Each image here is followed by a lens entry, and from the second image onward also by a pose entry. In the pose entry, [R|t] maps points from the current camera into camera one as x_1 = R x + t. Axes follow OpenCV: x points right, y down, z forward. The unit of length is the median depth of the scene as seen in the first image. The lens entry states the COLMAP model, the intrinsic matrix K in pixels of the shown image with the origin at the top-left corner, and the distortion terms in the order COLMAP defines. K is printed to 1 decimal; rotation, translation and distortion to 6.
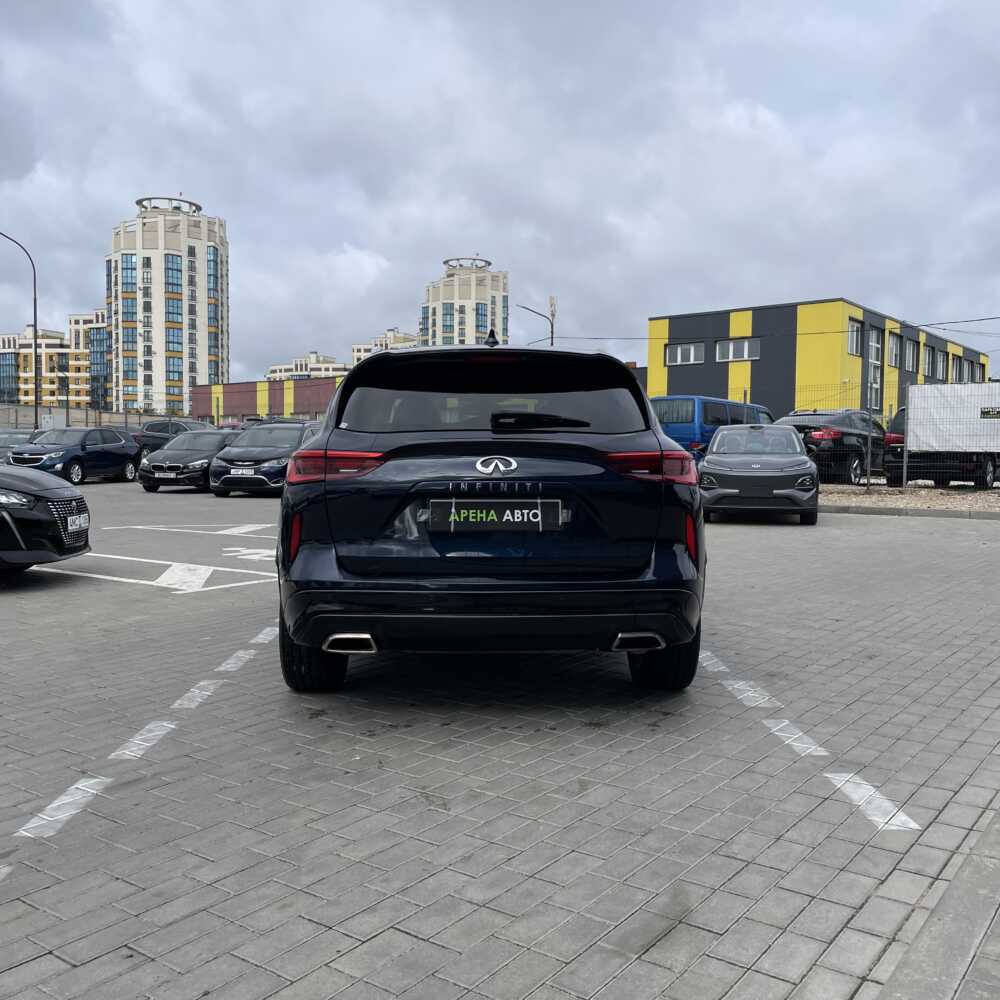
lens RADIAL K [[1021.4, 0, 510.3], [0, 1021.4, 503.0], [0, 0, 1]] dist [0.032914, 0.000000]
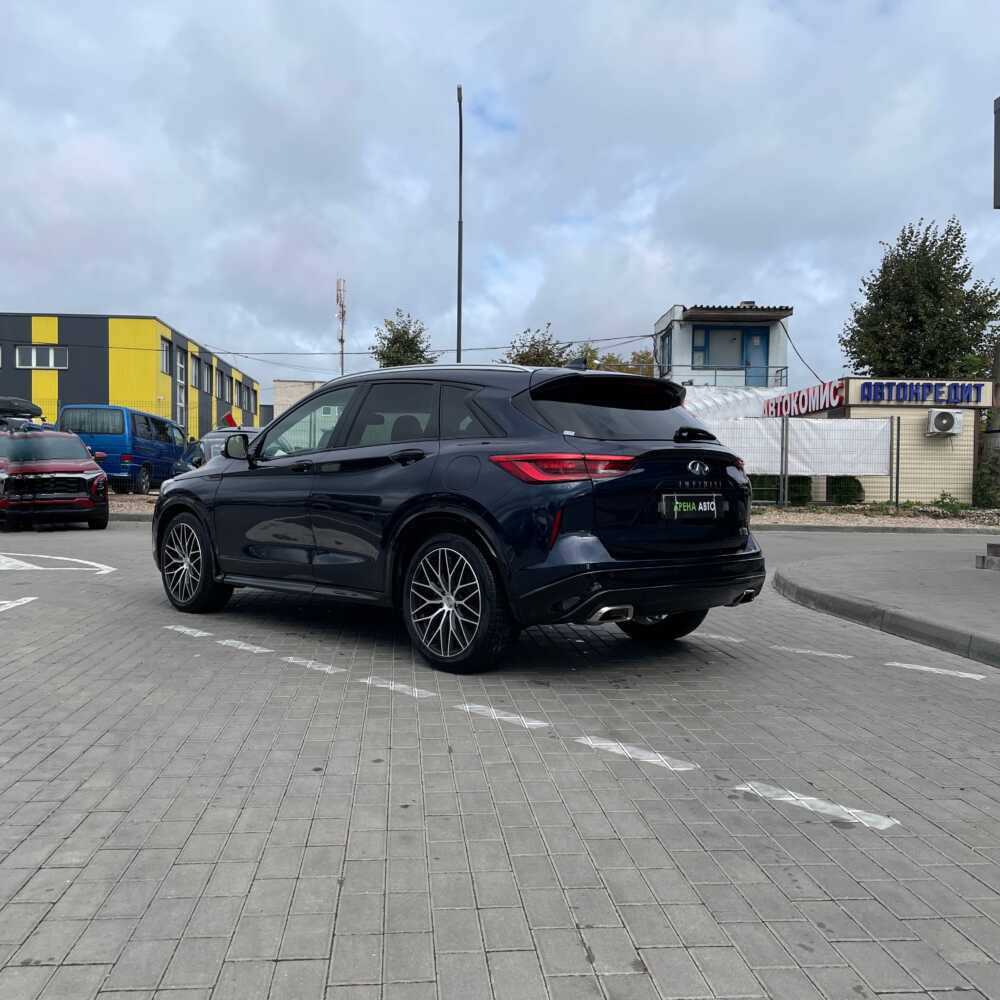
lens RADIAL K [[1021.4, 0, 509.0], [0, 1021.4, 498.5], [0, 0, 1]] dist [0.032914, 0.000000]
pose [[0.742021, -0.001428, 0.670375, -0.091404], [0.016153, 0.999745, -0.015749, 0.001617], [-0.670182, 0.022515, 0.741856, 0.016258]]
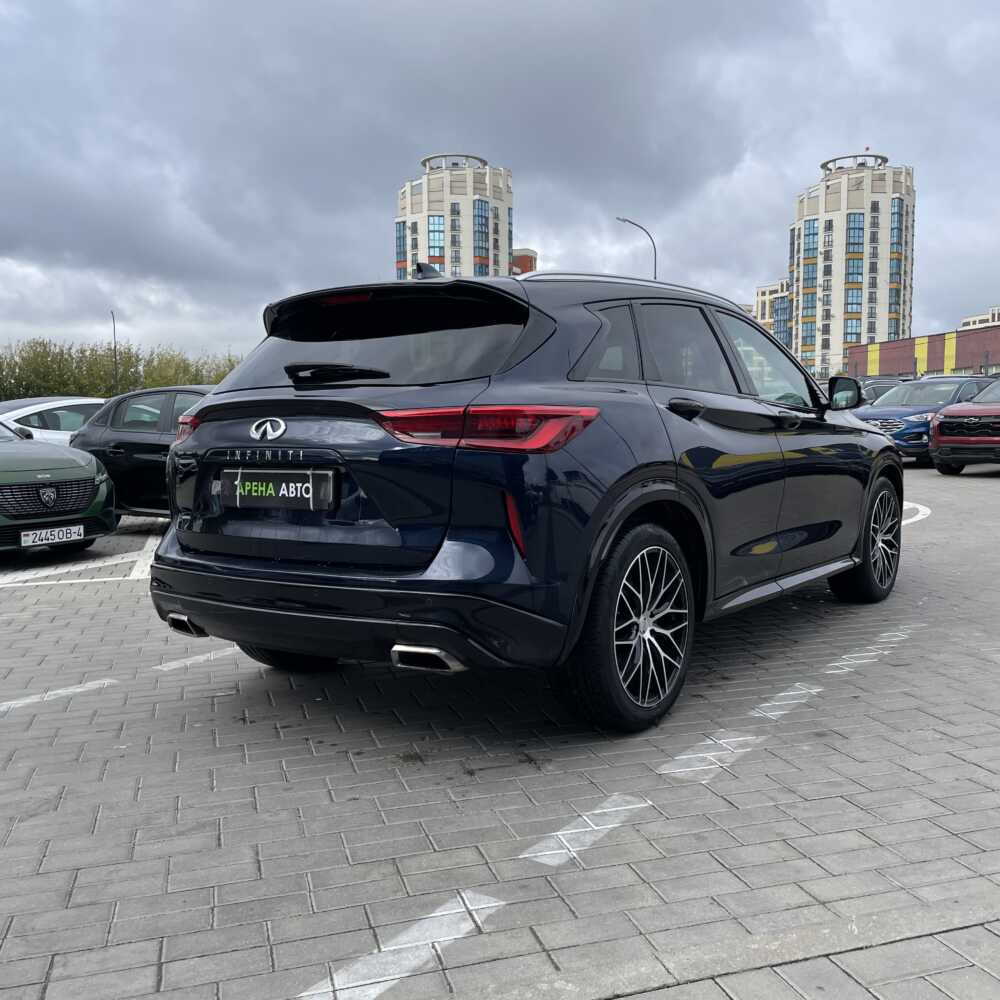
lens RADIAL K [[1021.4, 0, 497.9], [0, 1021.4, 503.0], [0, 0, 1]] dist [0.032914, 0.000000]
pose [[0.784676, 0.025972, -0.619361, 0.055841], [-0.004216, 0.999322, 0.036565, -0.000680], [0.619891, -0.026081, 0.784254, 0.038925]]
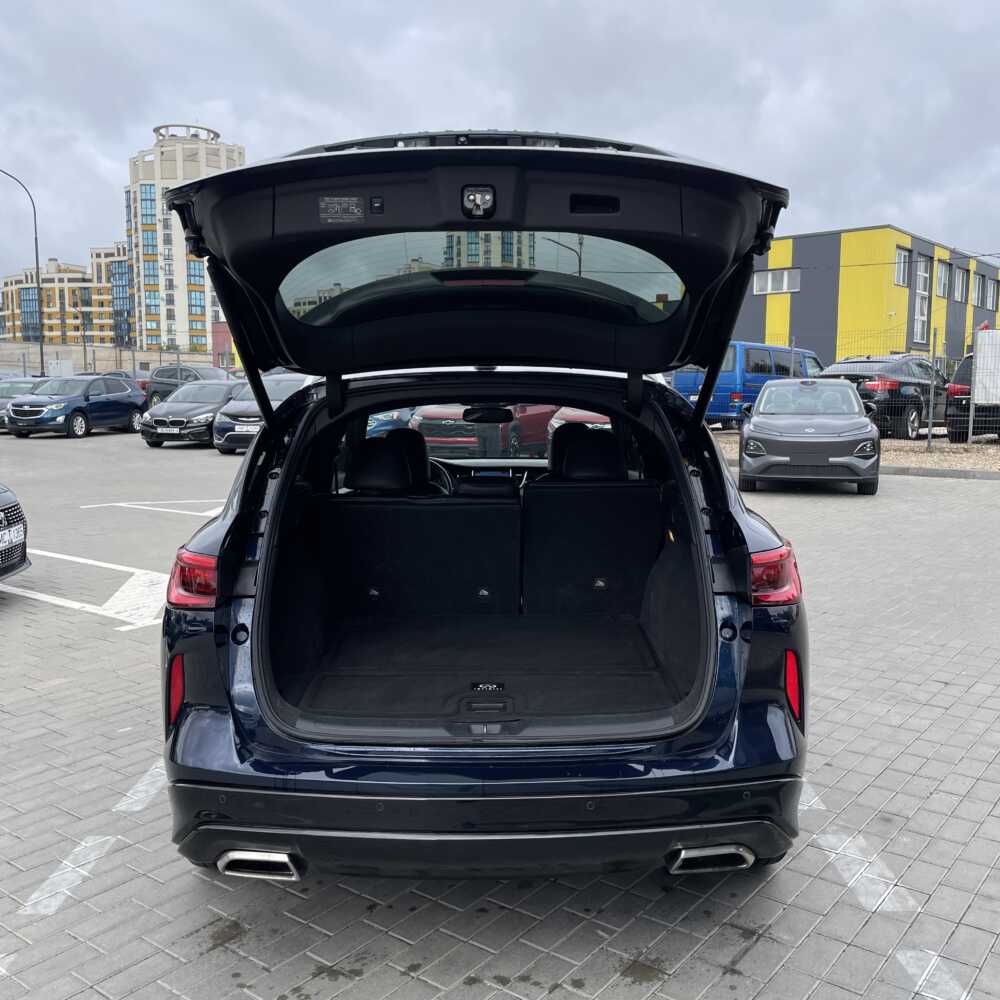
lens RADIAL K [[1021.4, 0, 509.7], [0, 1021.4, 503.0], [0, 0, 1]] dist [0.032914, 0.000000]
pose [[0.999581, -0.004798, -0.028537, 0.001690], [0.006736, 0.997649, 0.068200, -0.011380], [0.028143, -0.068363, 0.997263, 0.032726]]
